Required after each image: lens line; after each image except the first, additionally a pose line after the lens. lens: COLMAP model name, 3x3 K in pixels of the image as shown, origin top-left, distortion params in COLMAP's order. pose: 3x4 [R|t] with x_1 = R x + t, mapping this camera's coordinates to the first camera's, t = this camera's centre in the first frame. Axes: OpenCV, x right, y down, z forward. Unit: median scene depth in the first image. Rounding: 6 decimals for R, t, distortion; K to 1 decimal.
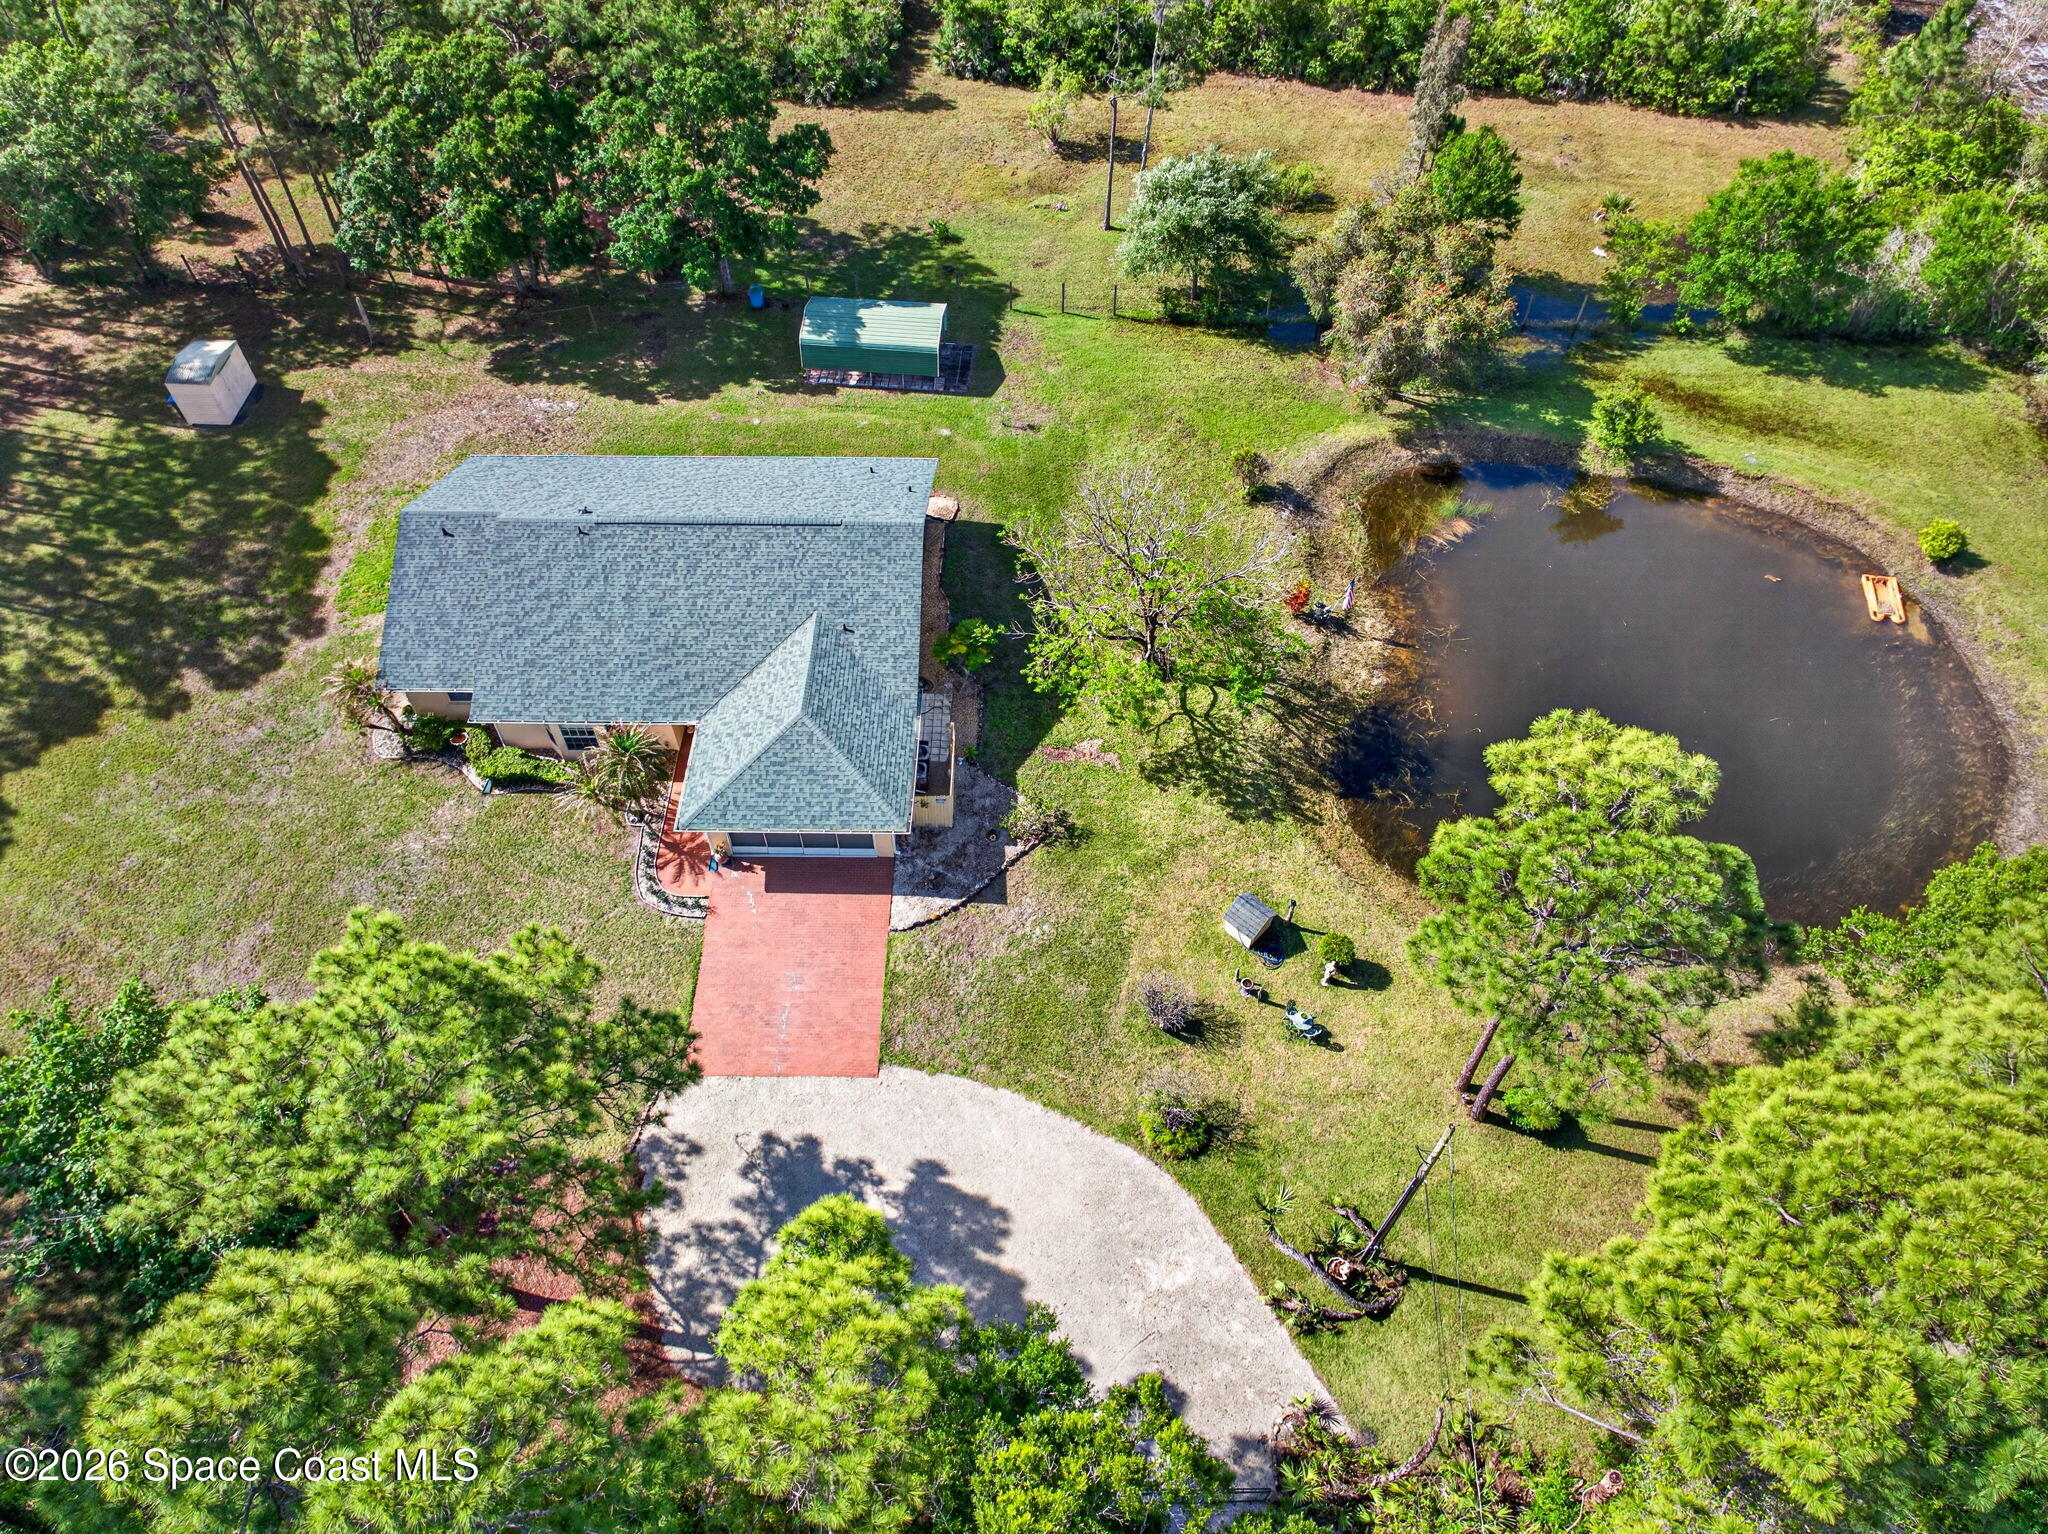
lens RADIAL K [[1399.4, 0, 1031.8], [0, 1399.4, 757.5], [0, 0, 1]] dist [0.007586, 0.008221]
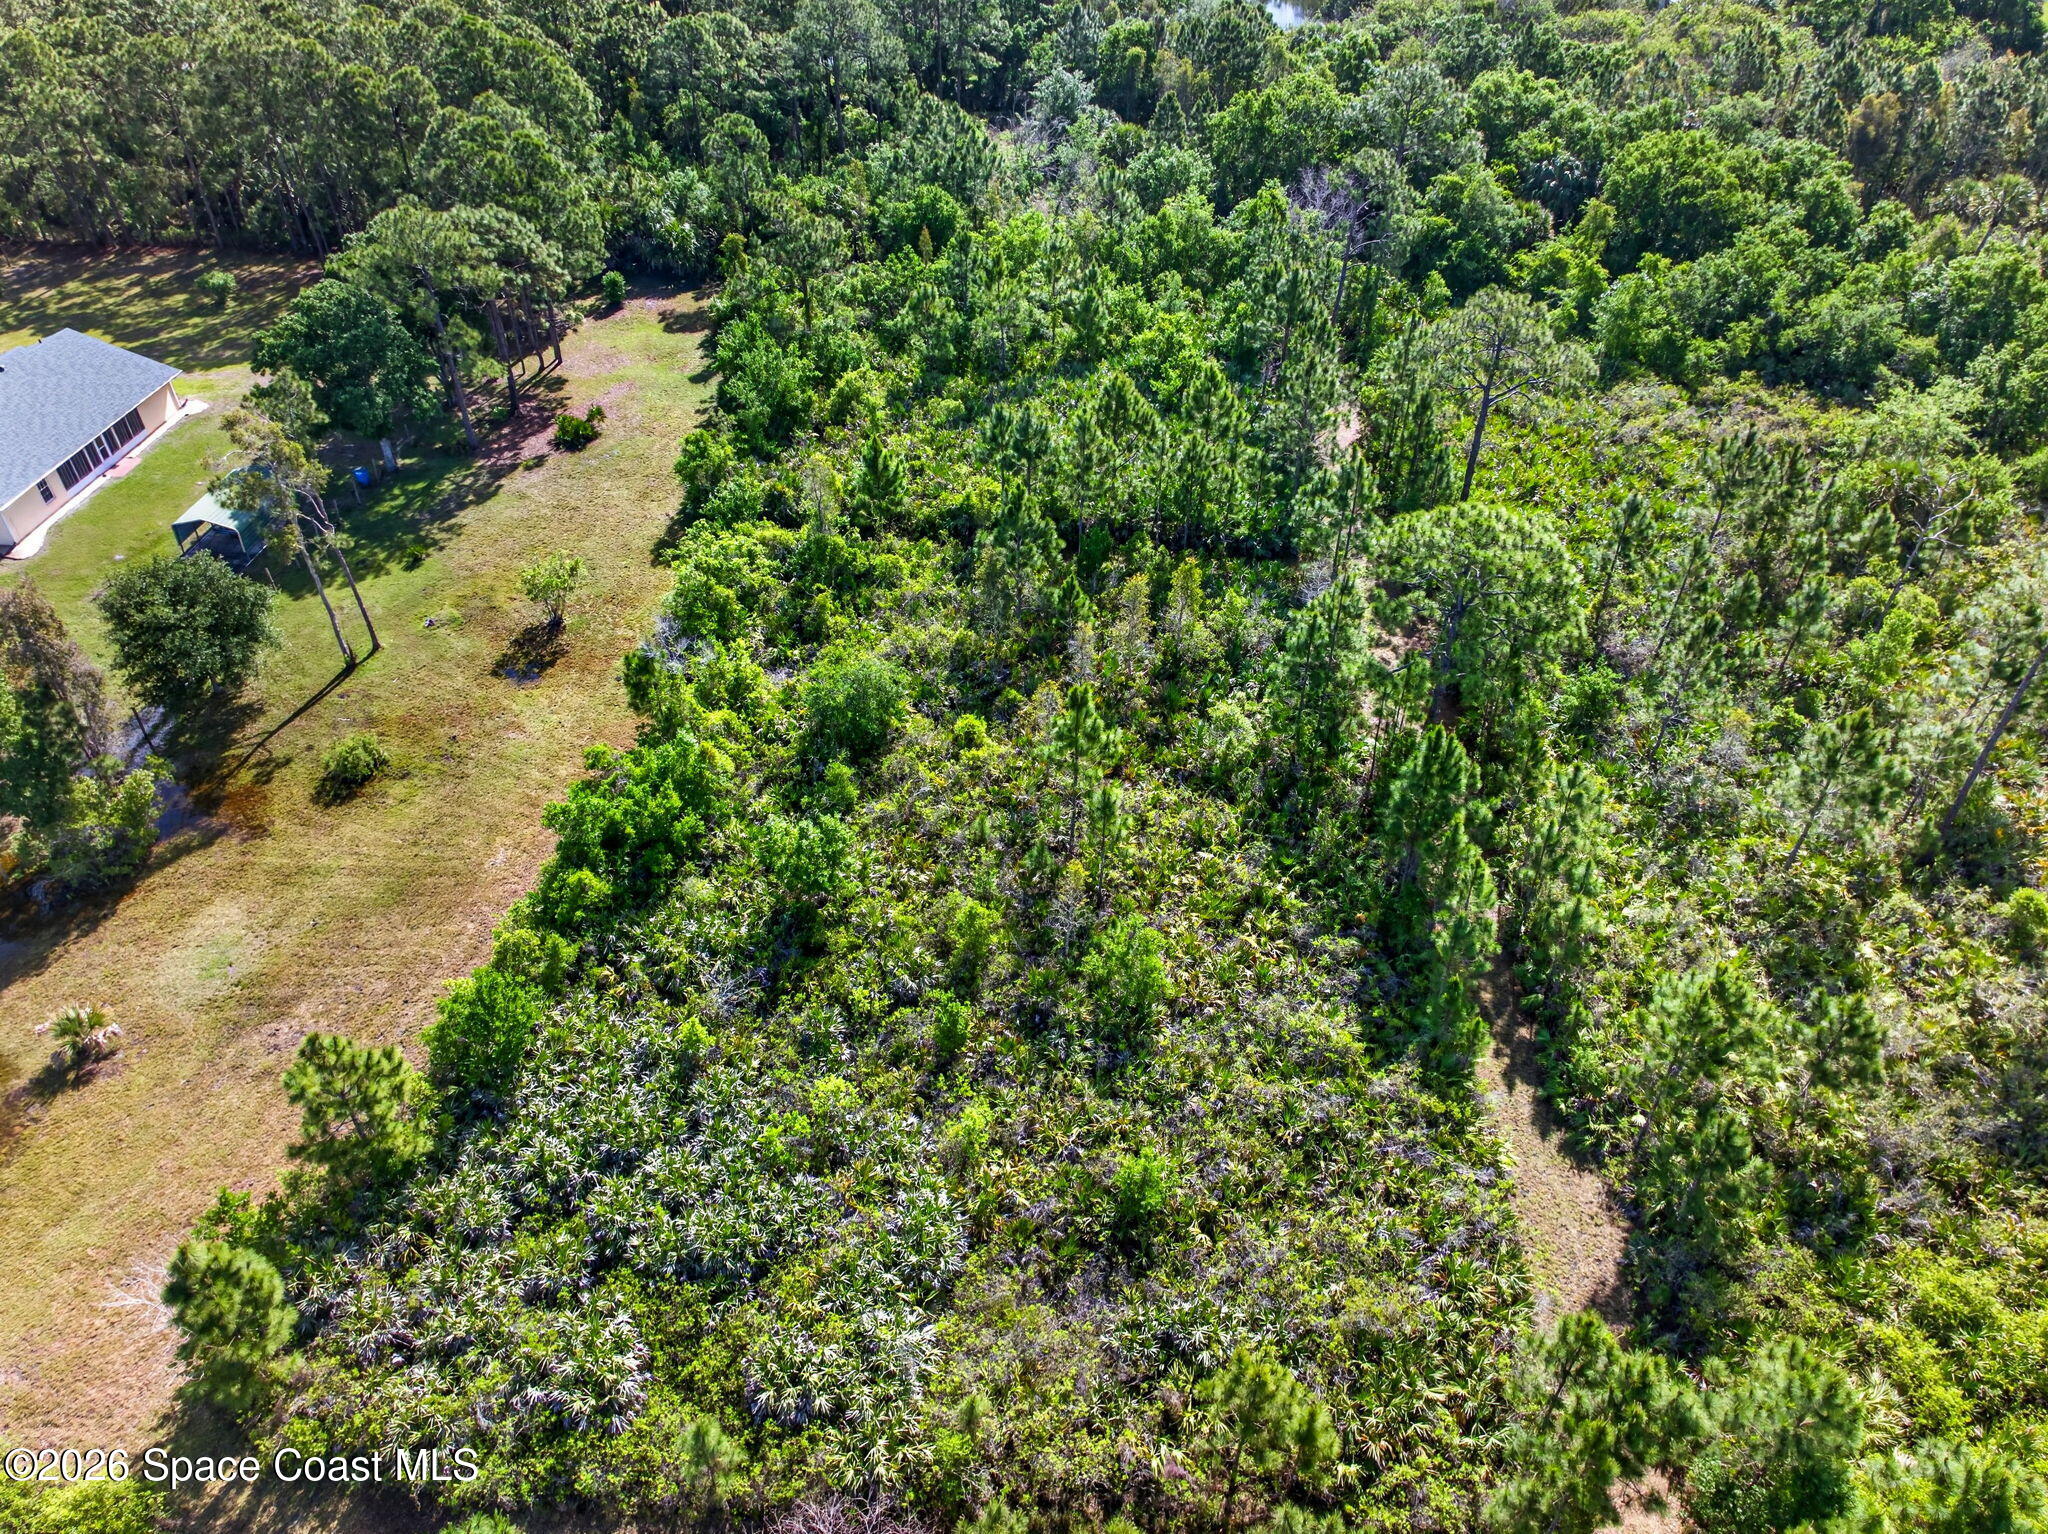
lens RADIAL K [[1383.9, 0, 1024.5], [0, 1383.9, 769.0], [0, 0, 1]] dist [0.017225, 0.006589]
pose [[-0.035813, 0.630992, -0.774963, 1.082196], [-0.778817, 0.468305, 0.417295, -1.404450], [0.626228, 0.618498, 0.474656, 1.111977]]
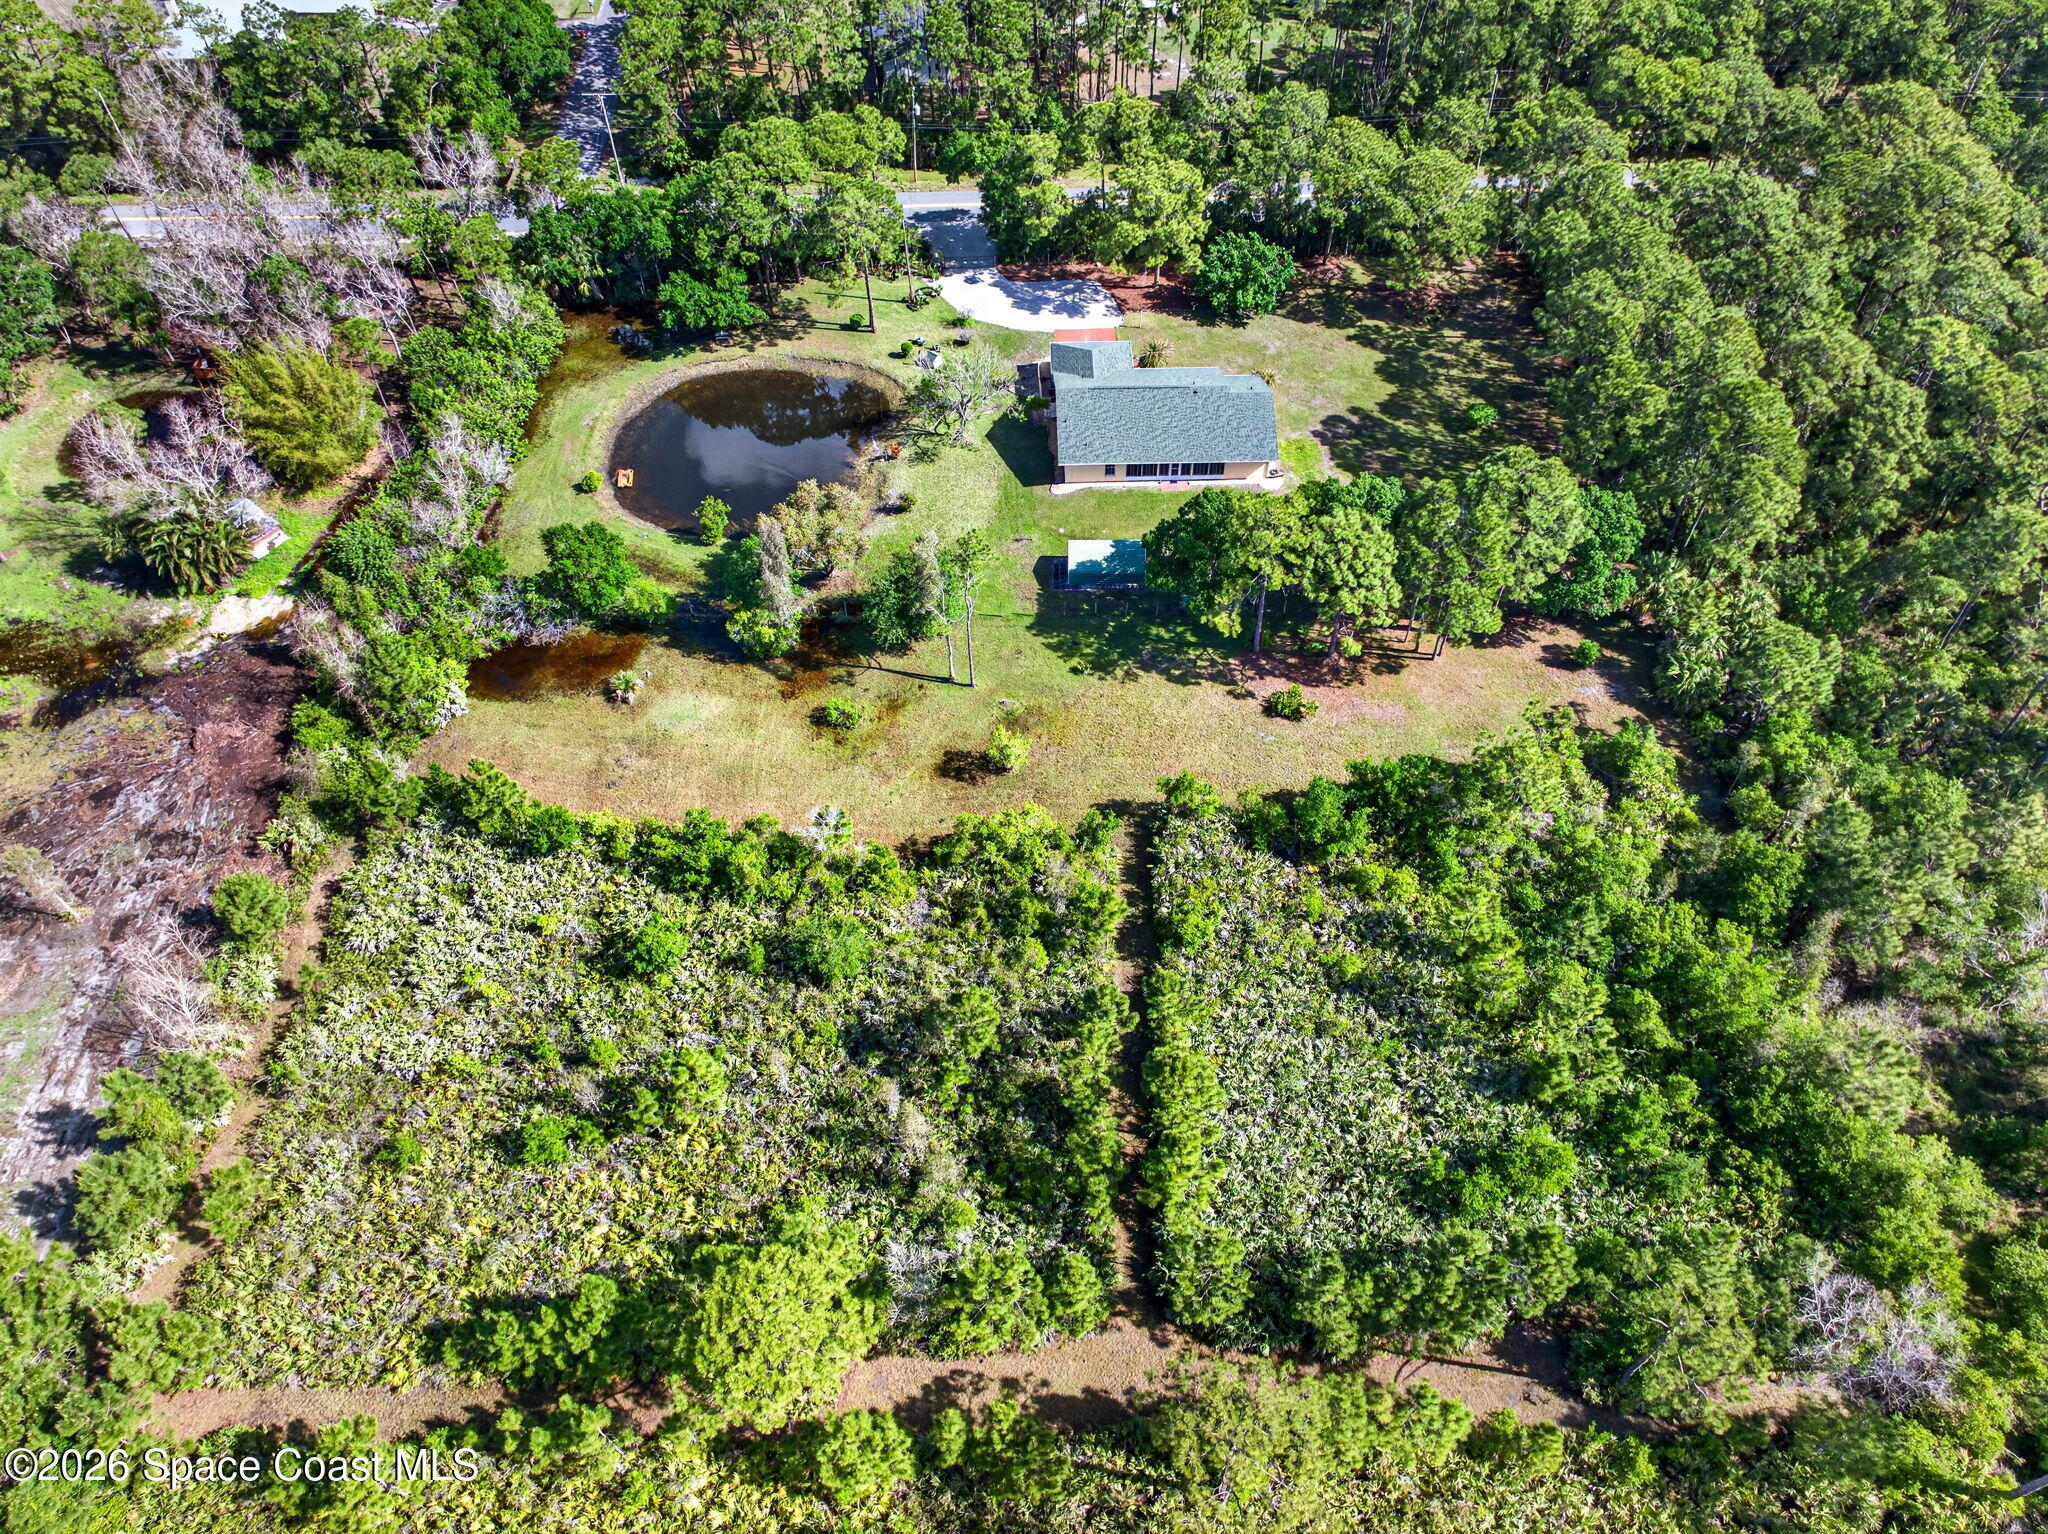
lens RADIAL K [[1385.9, 0, 1018.5], [0, 1385.9, 770.1], [0, 0, 1]] dist [0.005330, 0.001804]
pose [[-0.999544, 0.029421, -0.006807, 0.020895], [-0.012379, -0.193597, 0.981003, -2.326810], [0.027544, 0.980640, 0.193872, 1.025793]]
